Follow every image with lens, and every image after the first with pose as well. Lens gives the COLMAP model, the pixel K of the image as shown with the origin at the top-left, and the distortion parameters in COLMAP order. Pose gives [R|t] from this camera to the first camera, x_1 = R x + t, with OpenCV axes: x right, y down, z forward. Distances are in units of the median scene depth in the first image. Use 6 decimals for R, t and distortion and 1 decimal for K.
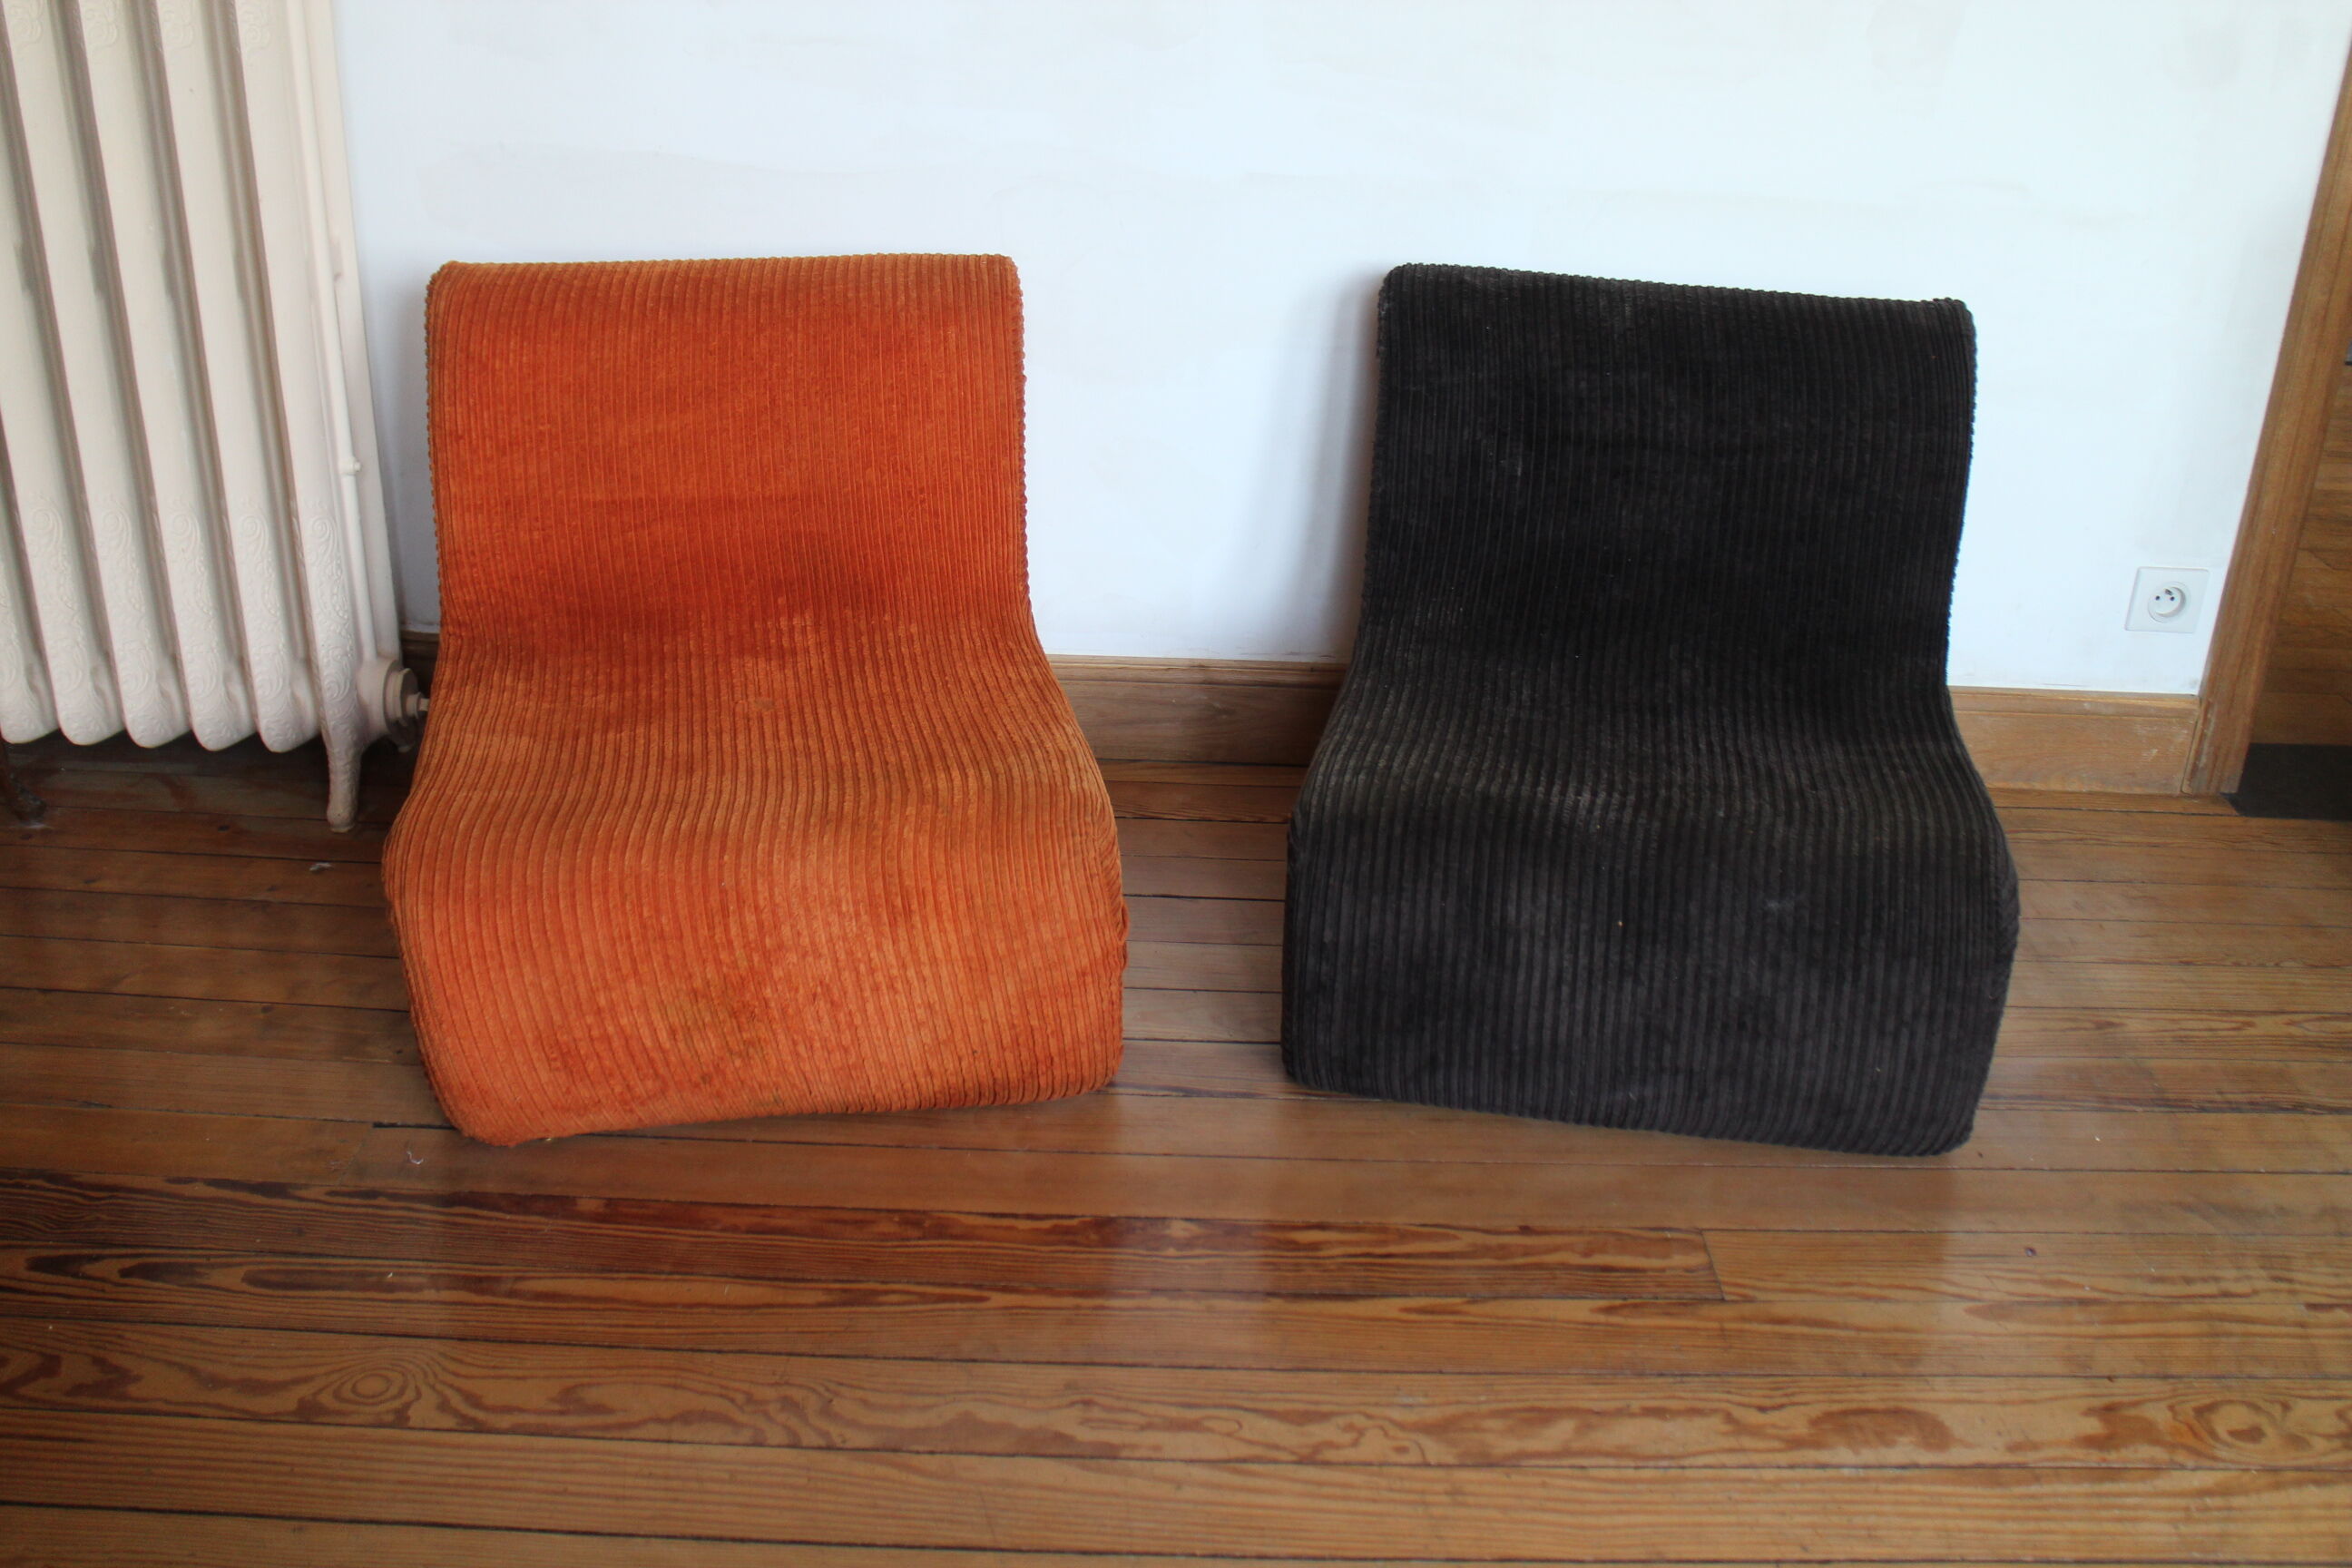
lens RADIAL K [[2221.3, 0, 1197.9], [0, 2221.3, 766.6], [0, 0, 1]] dist [-0.089433, 0.000000]
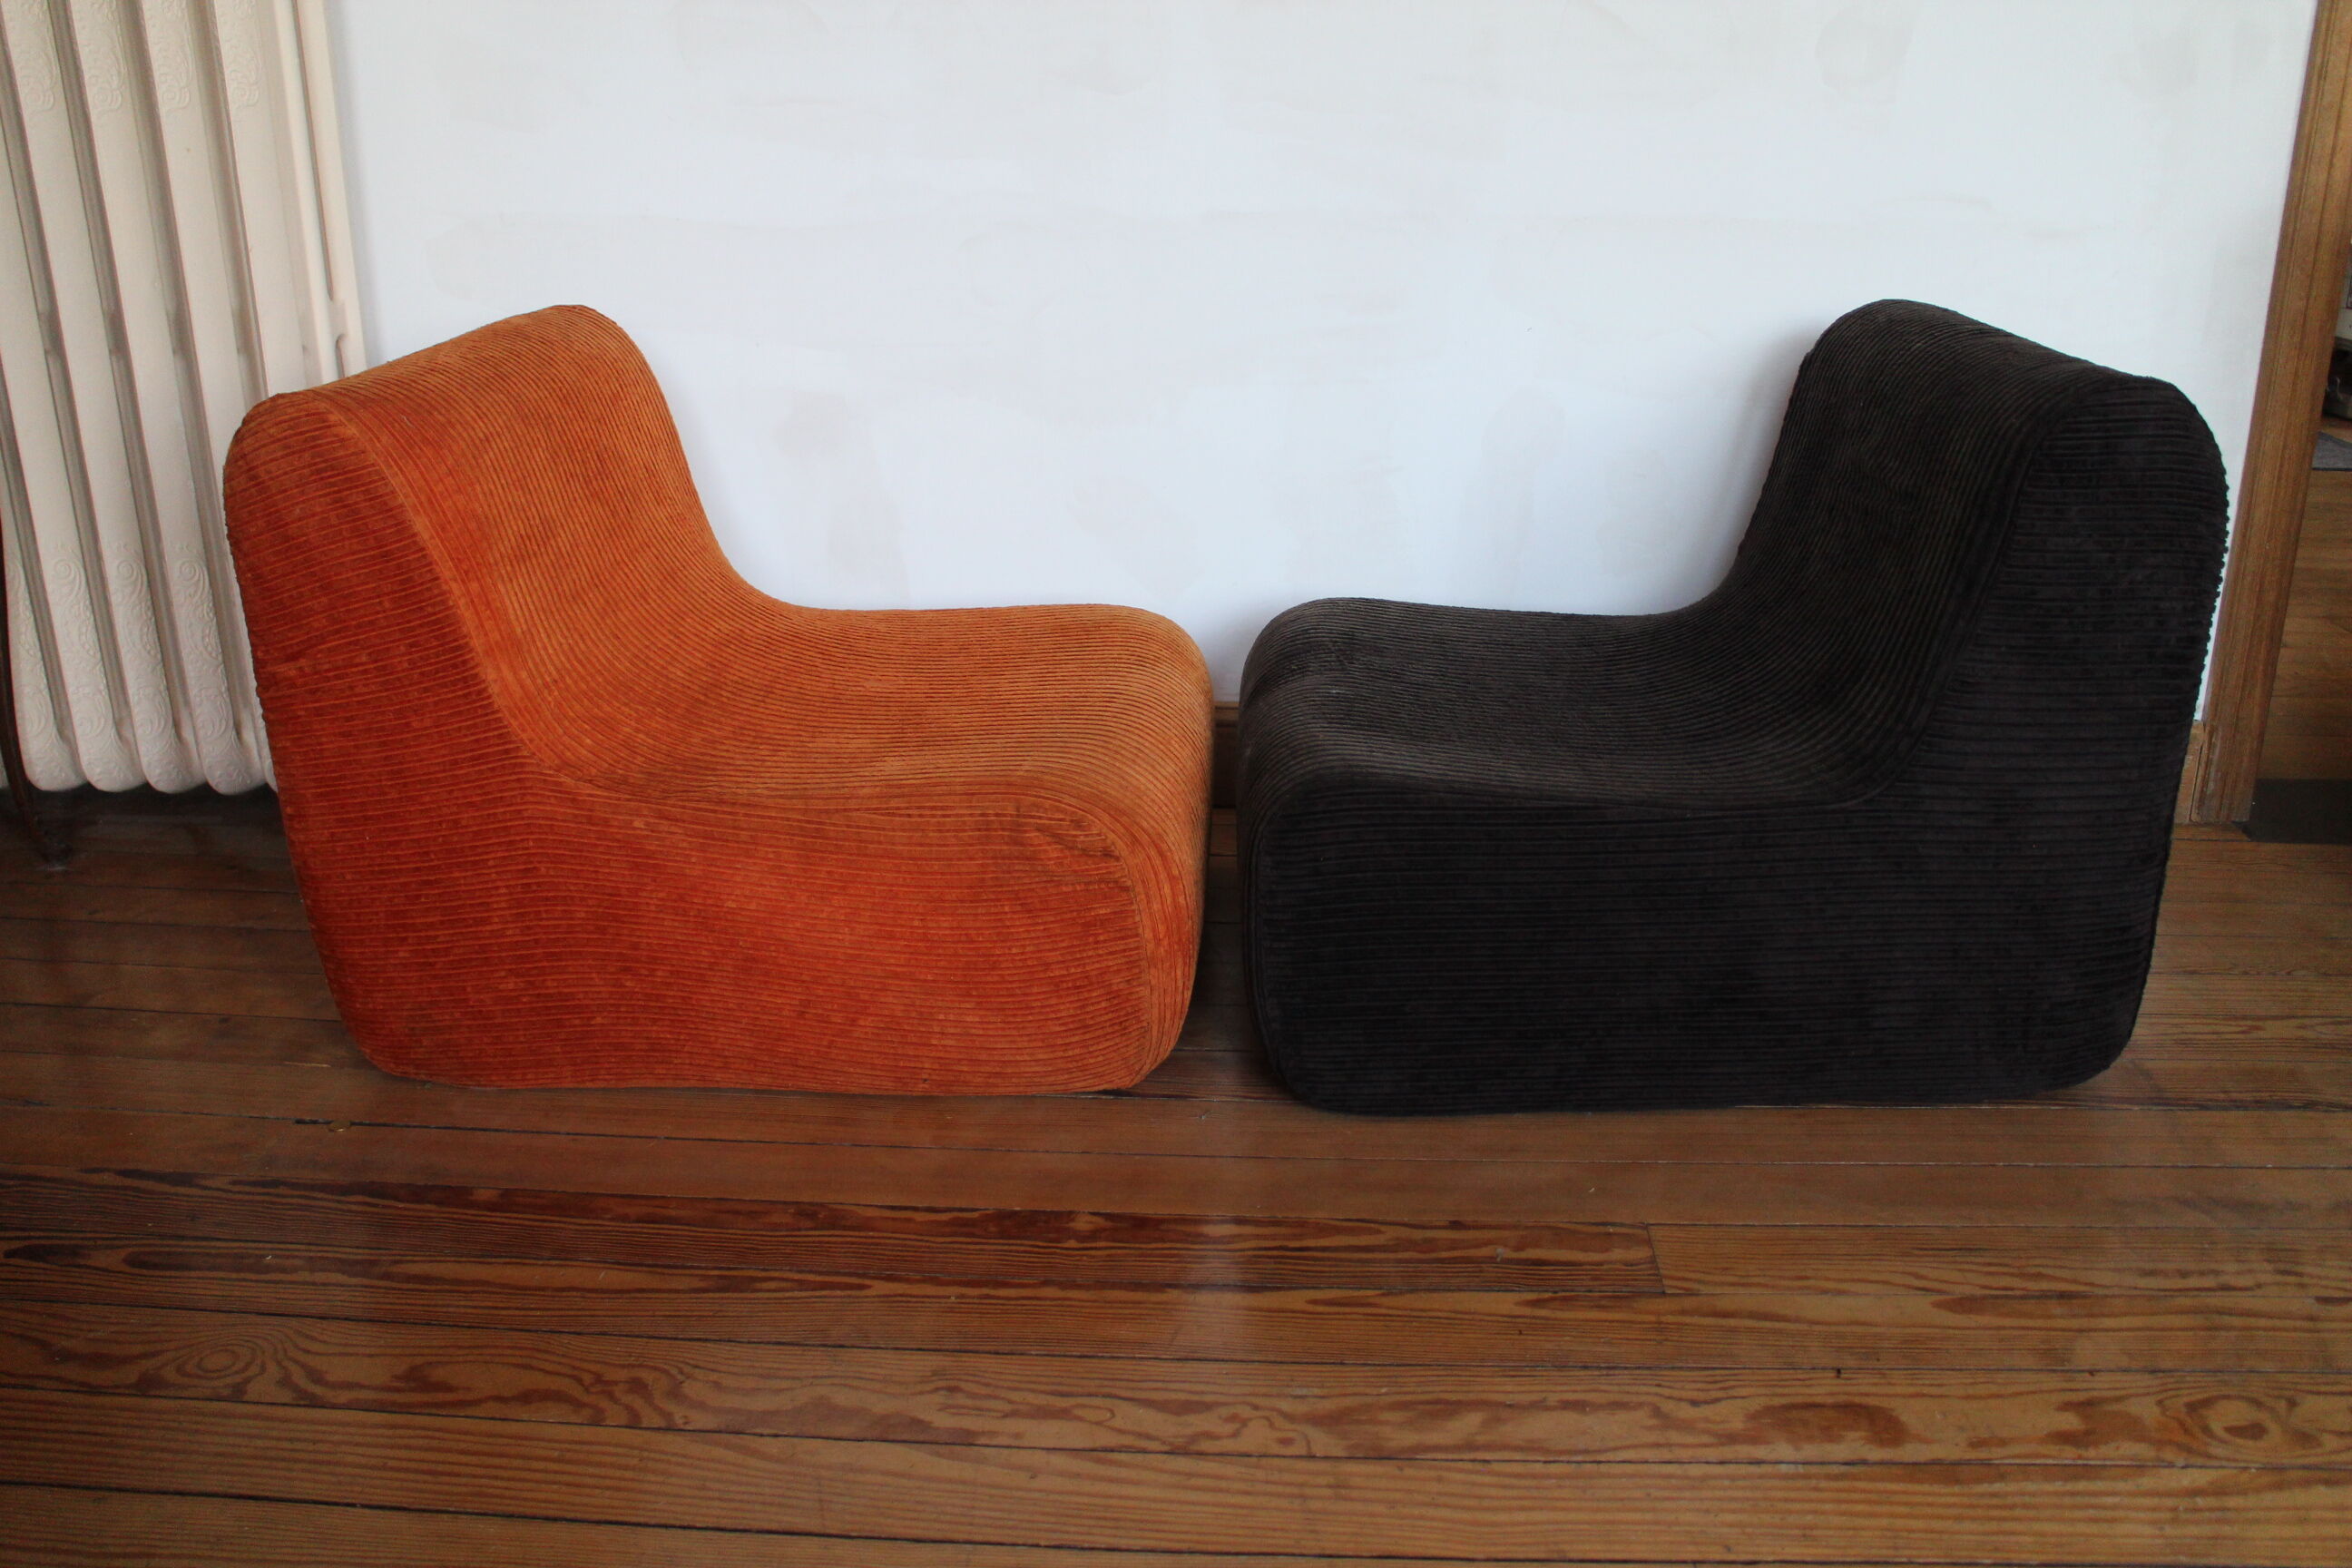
lens RADIAL K [[1998.1, 0, 1209.4], [0, 1998.1, 811.8], [0, 0, 1]] dist [-0.142628, 0.095824]
pose [[0.997308, -0.016404, -0.071472, 0.108846], [0.011158, 0.997255, -0.073194, 0.097384], [0.072476, 0.072200, 0.994753, 0.149604]]
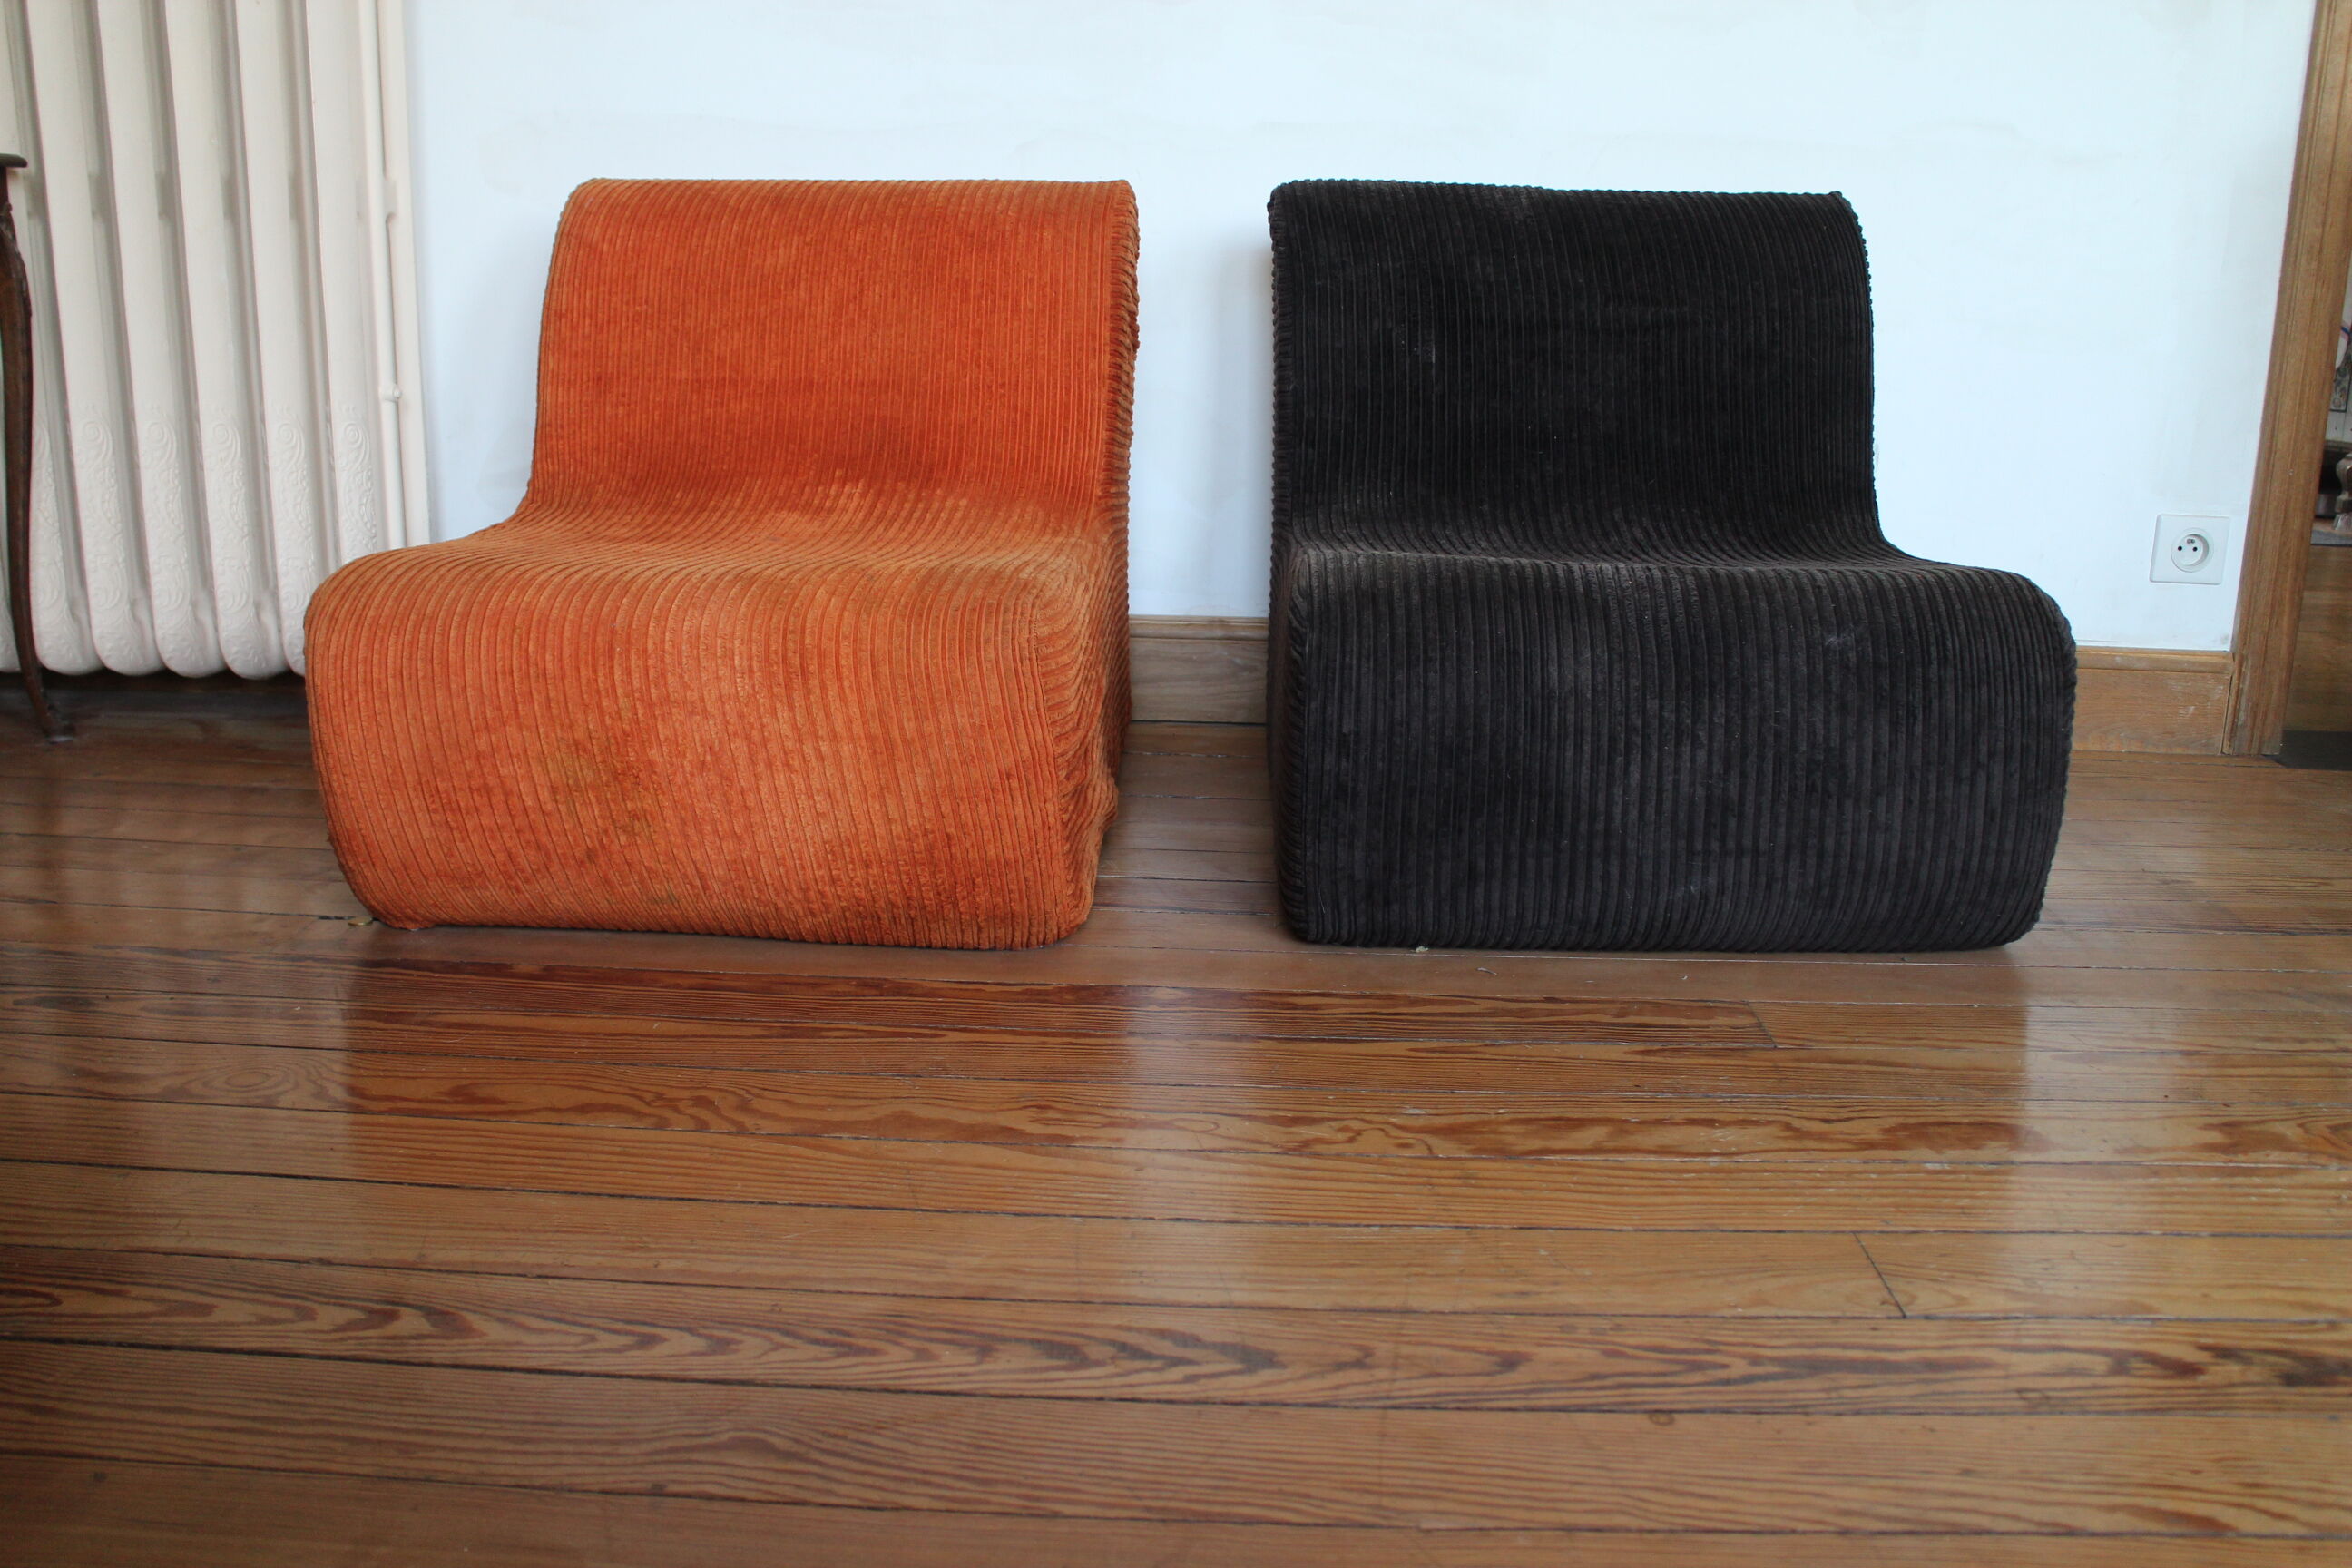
lens RADIAL K [[1998.1, 0, 1207.8], [0, 1998.1, 814.9], [0, 0, 1]] dist [-0.142628, 0.095824]
pose [[0.999185, -0.007344, -0.039685, 0.042190], [0.000289, 0.984579, -0.174942, 0.281292], [0.040358, 0.174788, 0.983779, 0.190161]]
